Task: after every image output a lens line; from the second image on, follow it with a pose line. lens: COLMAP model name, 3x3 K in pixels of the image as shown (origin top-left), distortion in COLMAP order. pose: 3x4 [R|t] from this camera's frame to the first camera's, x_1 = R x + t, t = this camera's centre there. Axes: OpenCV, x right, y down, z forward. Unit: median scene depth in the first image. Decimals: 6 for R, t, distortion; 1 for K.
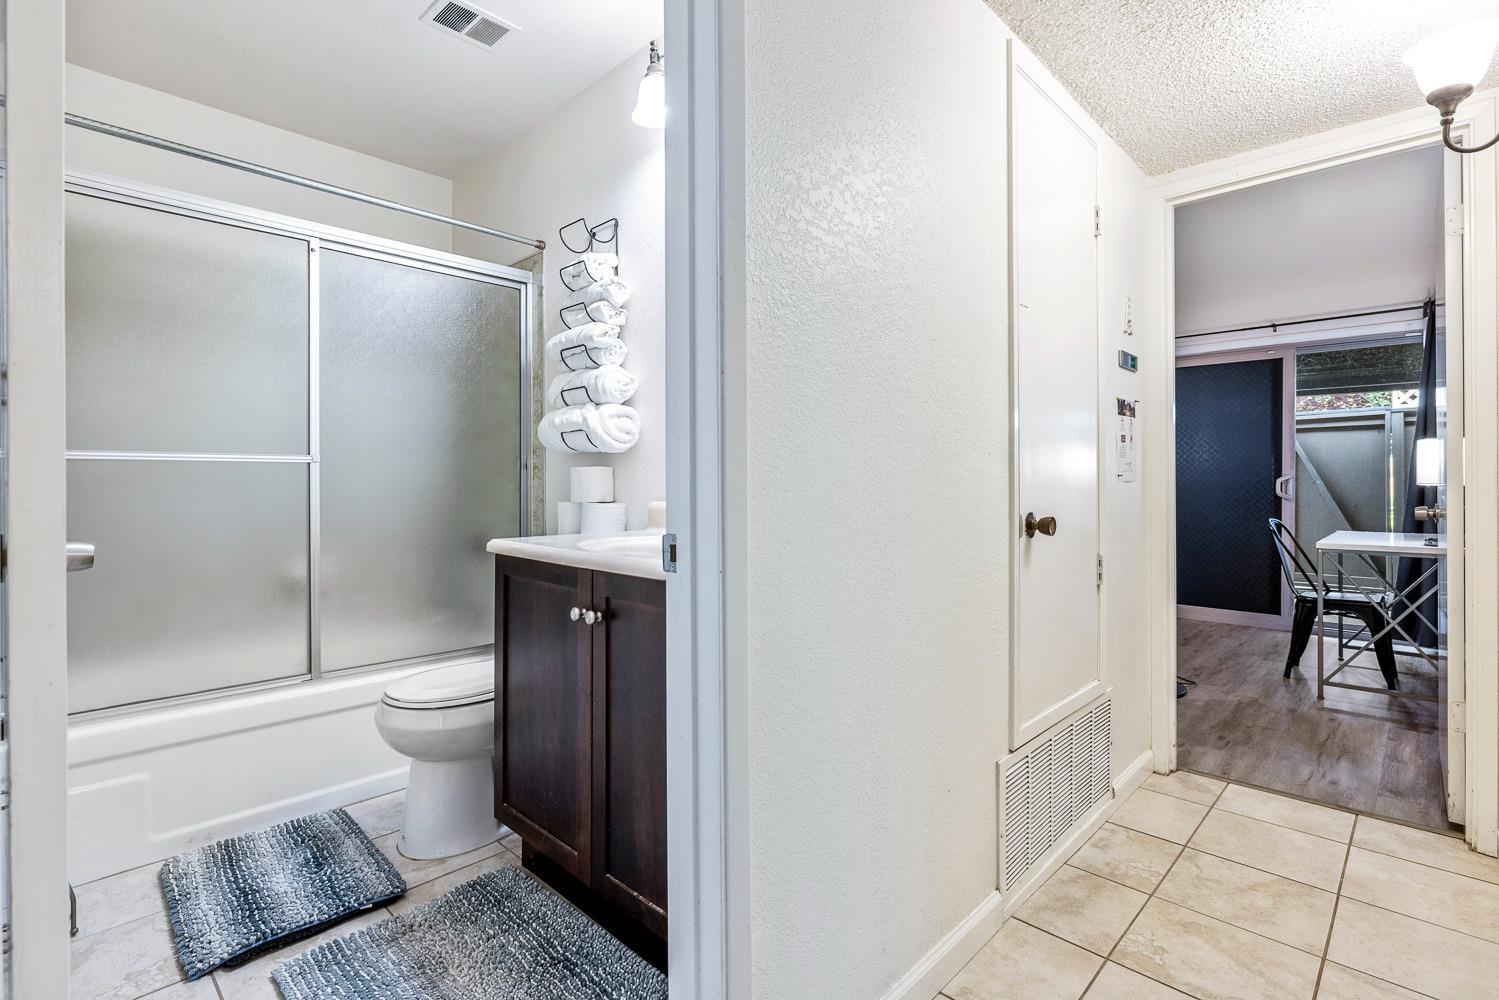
lens RADIAL K [[731.7, 0, 754.2], [0, 731.7, 488.9], [0, 0, 1]] dist [-0.002580, 0.001004]
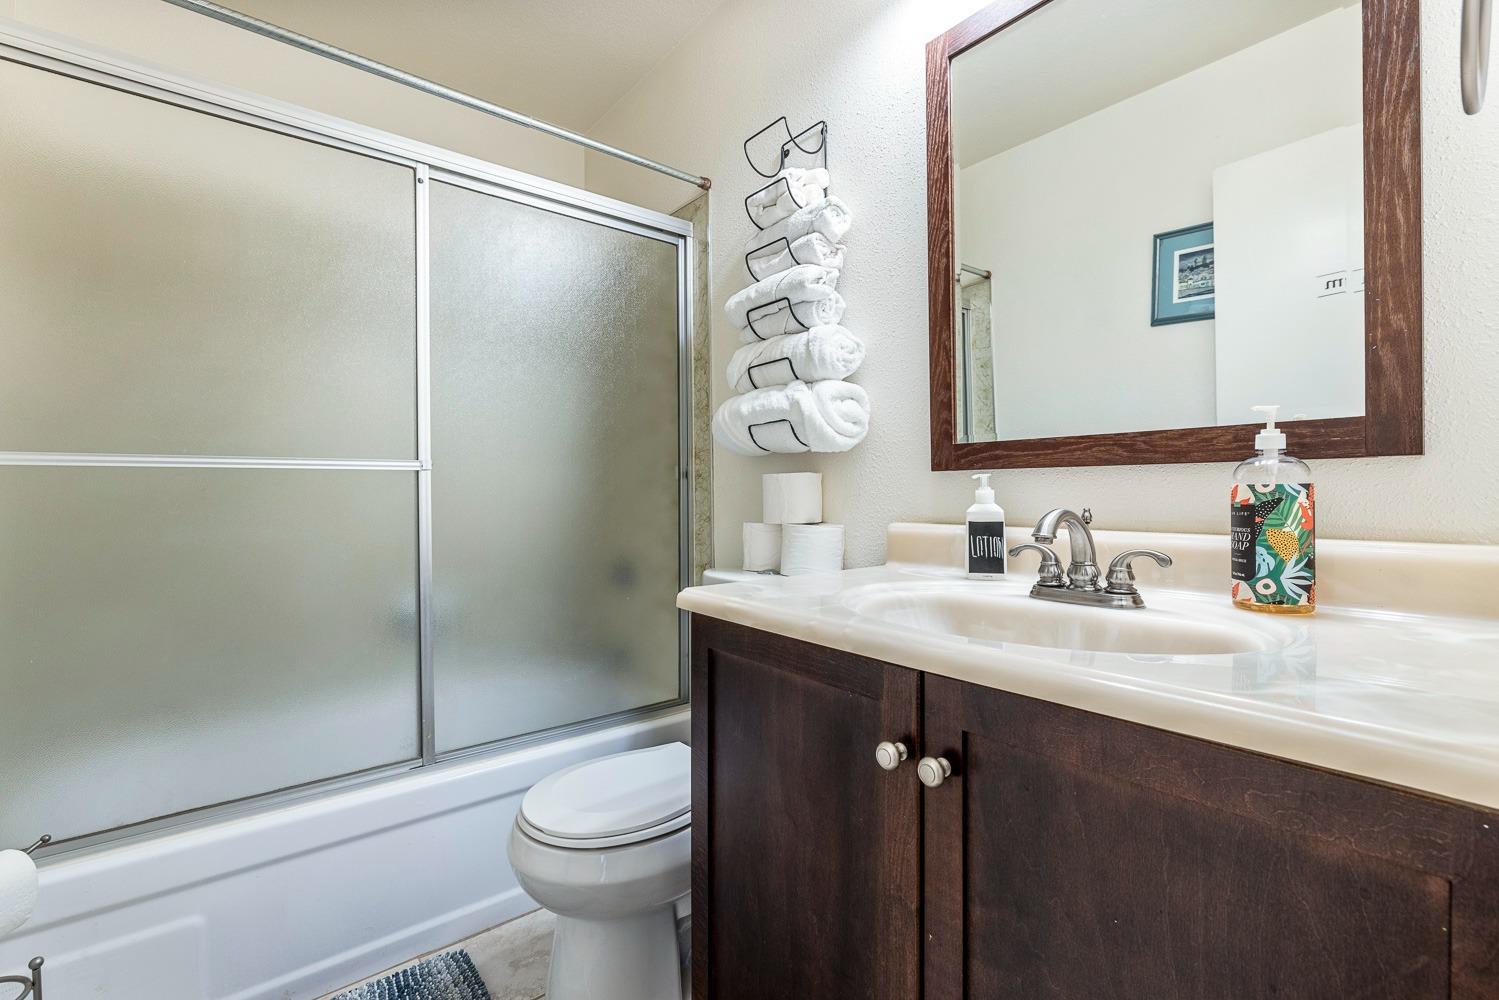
lens RADIAL K [[667.1, 0, 744.1], [0, 667.1, 502.9], [0, 0, 1]] dist [-0.002819, -0.000054]
pose [[0.992930, -0.004150, -0.118631, -0.197783], [0.004925, 0.999968, 0.006239, -0.005976], [0.118602, -0.006779, 0.992919, 0.362759]]
